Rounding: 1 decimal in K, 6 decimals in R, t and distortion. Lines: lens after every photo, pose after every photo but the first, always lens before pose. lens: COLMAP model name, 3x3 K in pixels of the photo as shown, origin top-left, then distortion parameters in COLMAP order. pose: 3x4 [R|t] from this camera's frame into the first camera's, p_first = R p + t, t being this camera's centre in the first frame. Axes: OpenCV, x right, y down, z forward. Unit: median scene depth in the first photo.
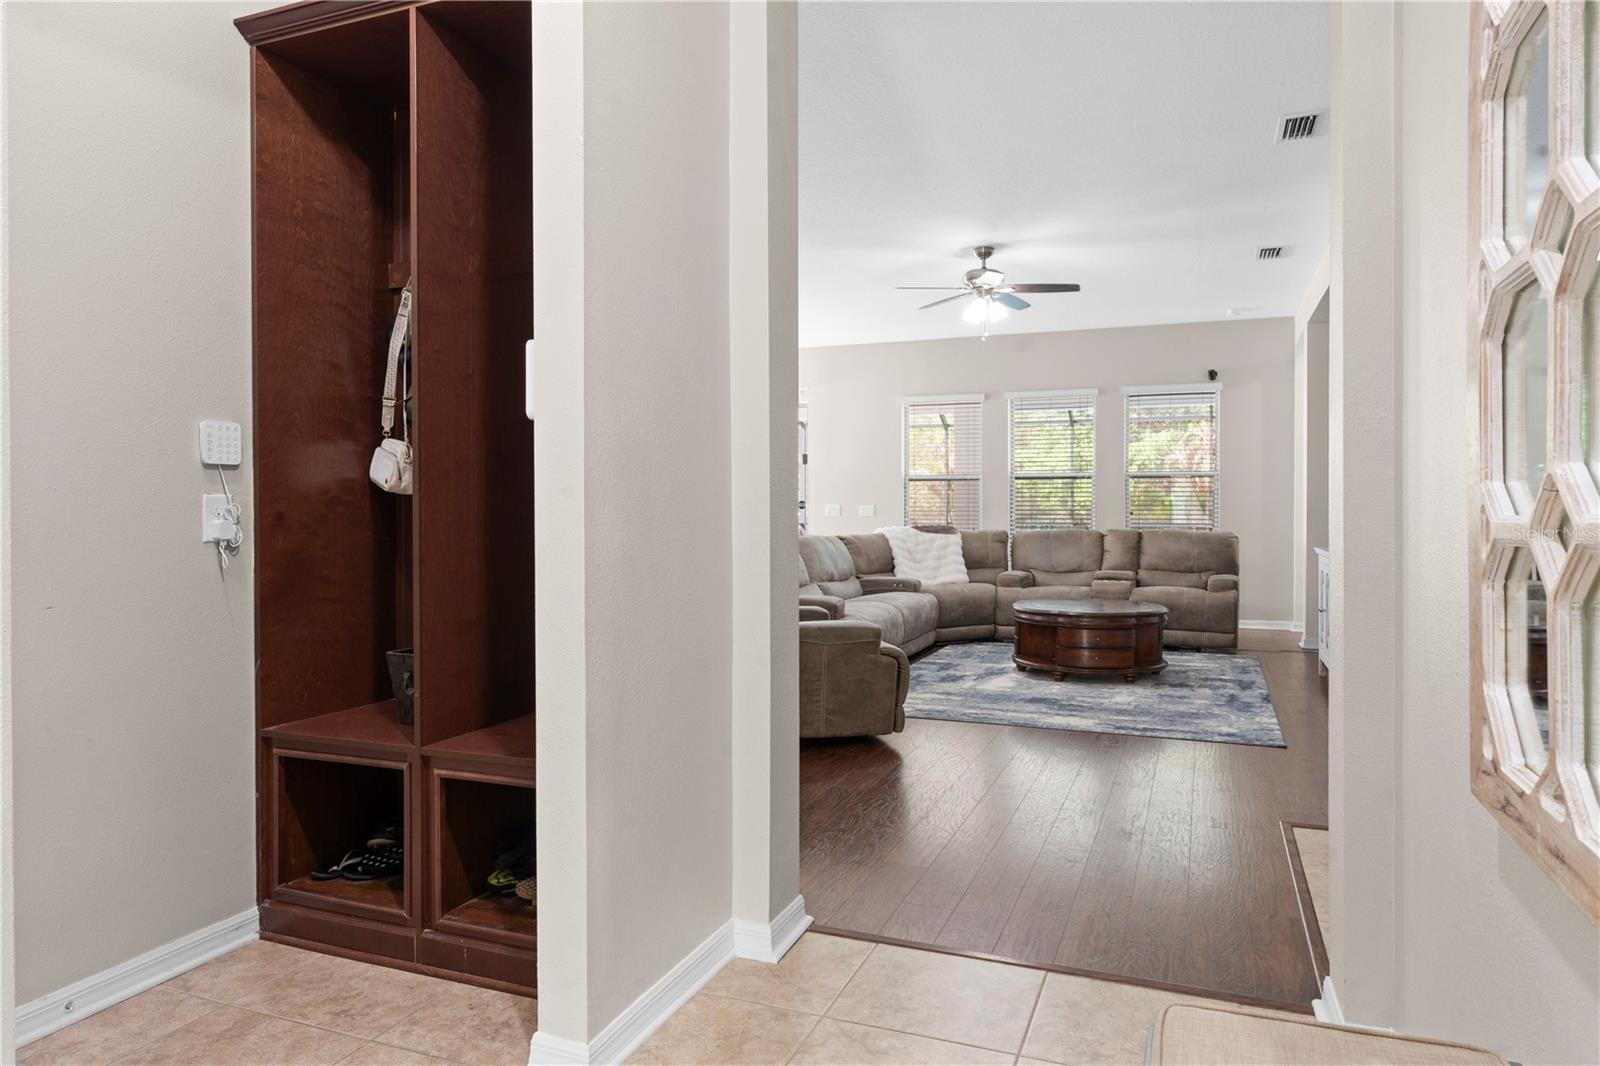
lens RADIAL K [[998.5, 0, 804.2], [0, 998.5, 509.0], [0, 0, 1]] dist [0.001715, 0.000129]
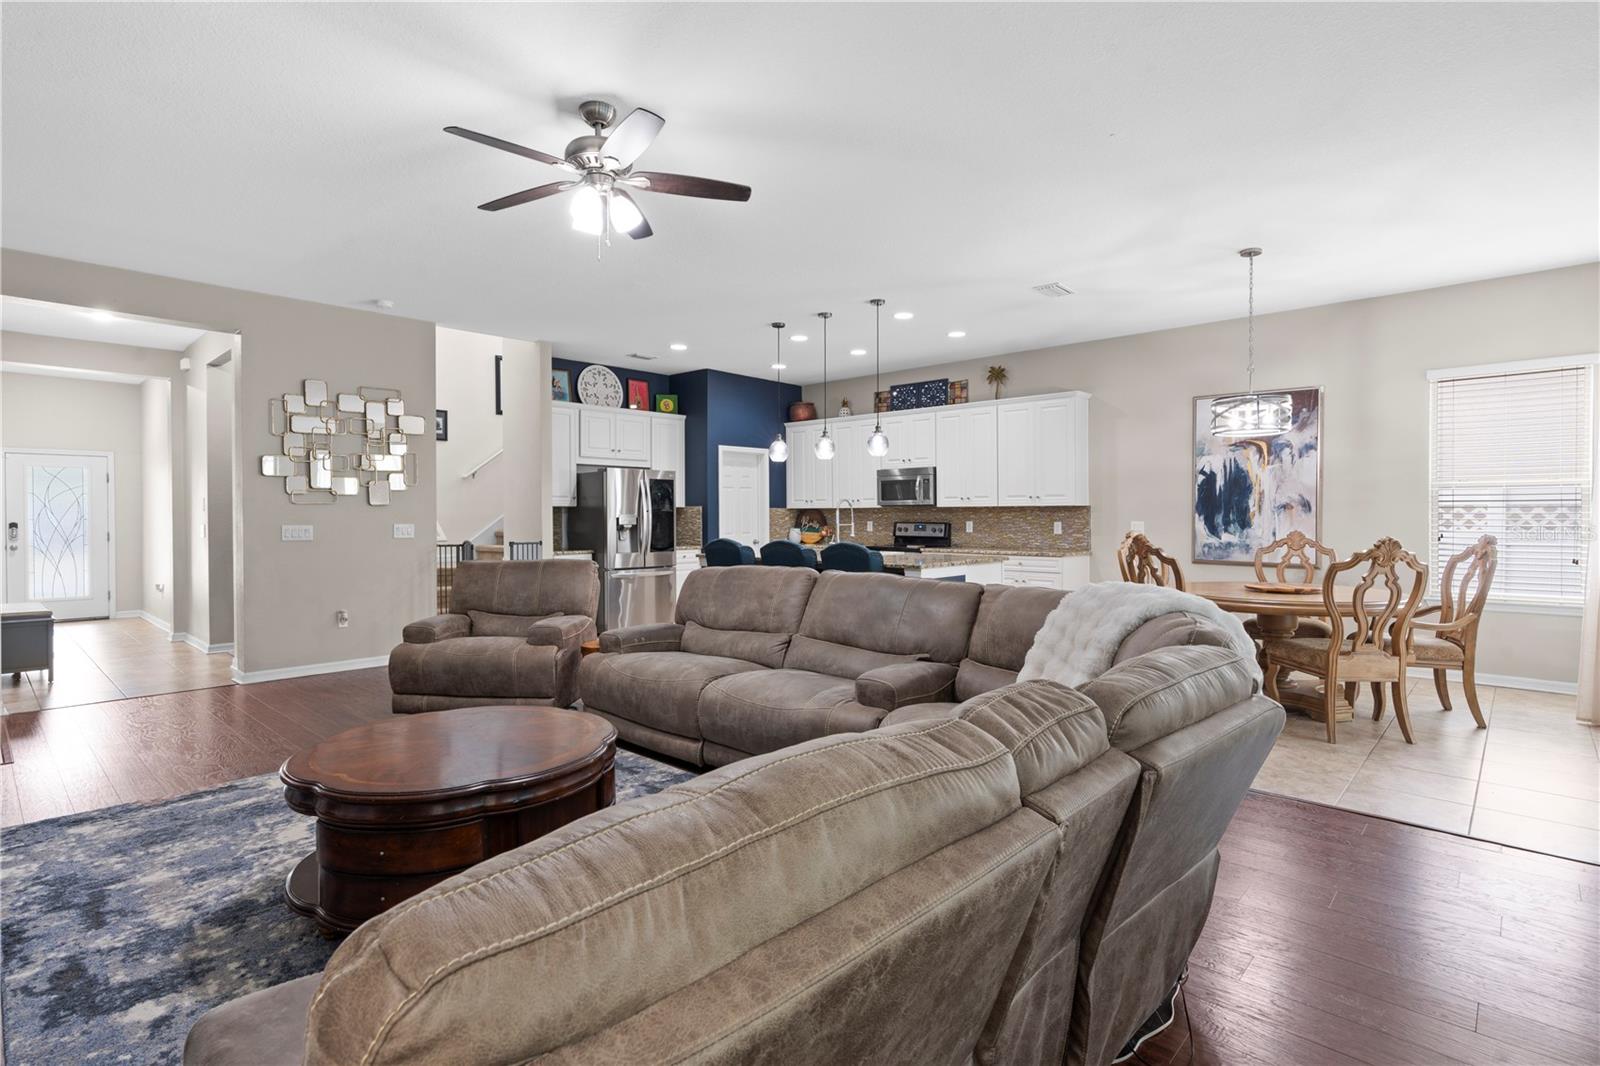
lens RADIAL K [[794.9, 0, 803.3], [0, 794.9, 524.0], [0, 0, 1]] dist [-0.003579, -0.000184]
pose [[-0.364250, 0.015726, -0.931168, 0.478011], [-0.000576, 0.999853, 0.017111, -0.015565], [0.931301, 0.006769, -0.364187, 1.056223]]
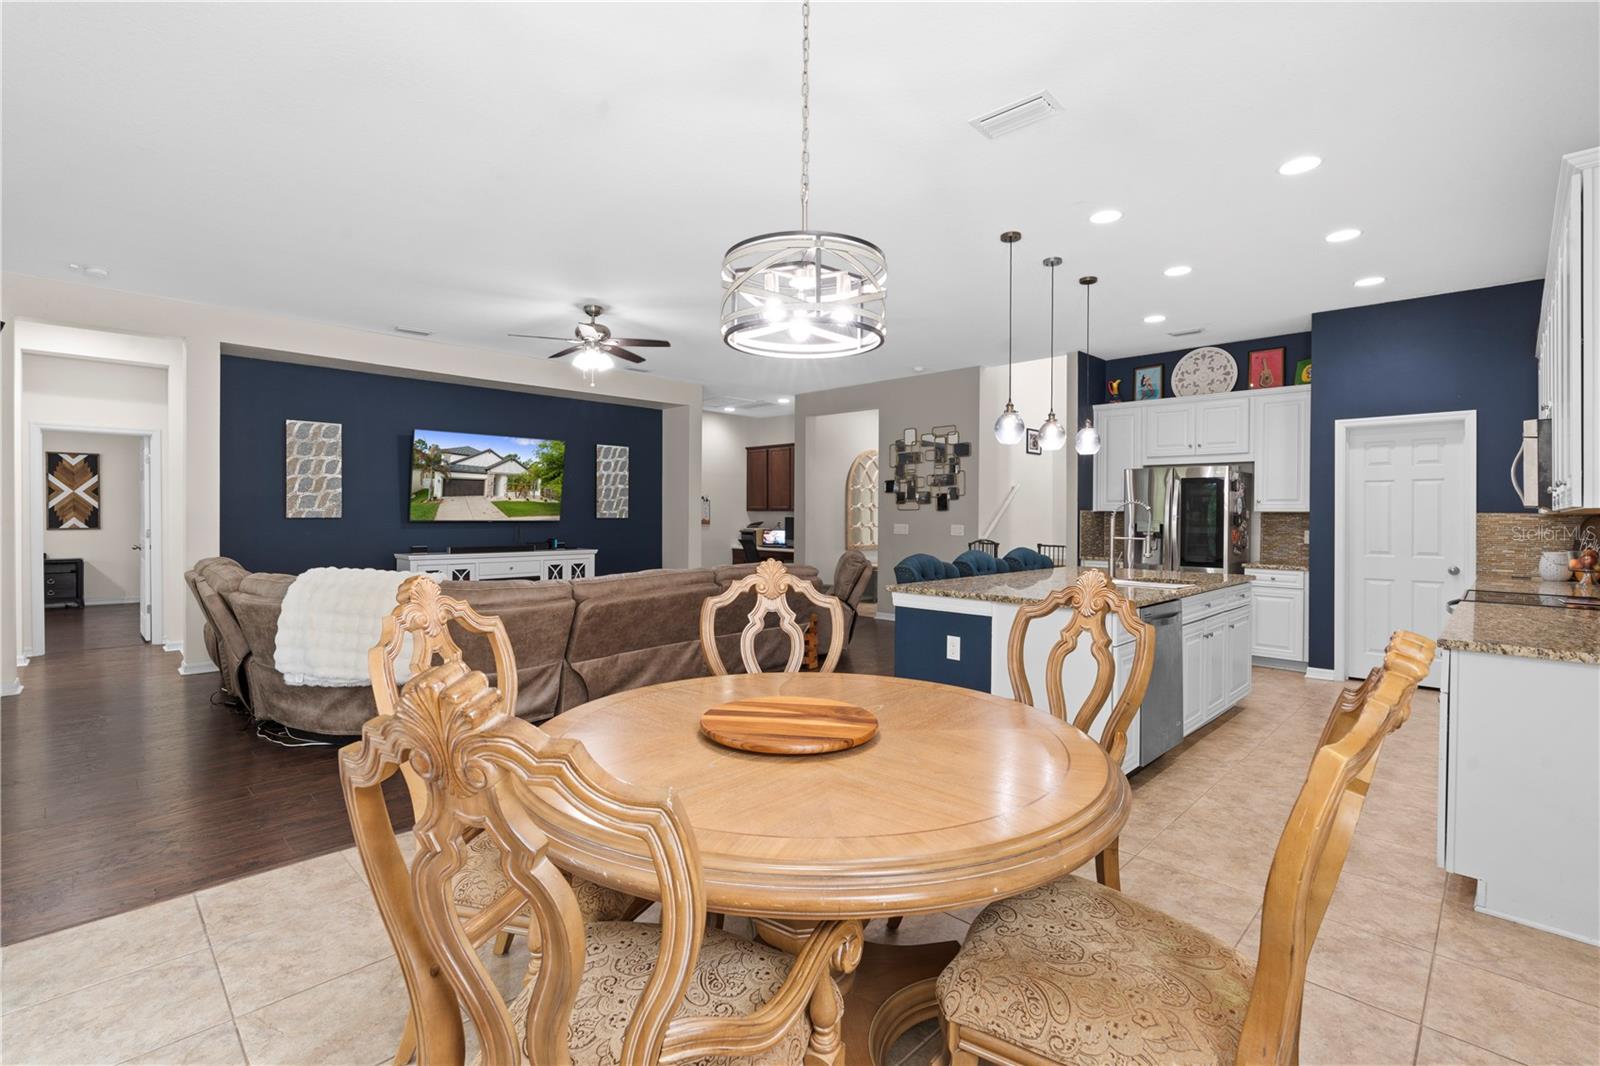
lens RADIAL K [[736.8, 0, 796.1], [0, 736.8, 518.1], [0, 0, 1]] dist [-0.000474, -0.000191]
pose [[-0.921917, -0.004792, 0.387357, -0.282095], [-0.002201, 0.999972, 0.007134, -0.018131], [-0.387381, 0.005725, -0.921902, 1.366547]]
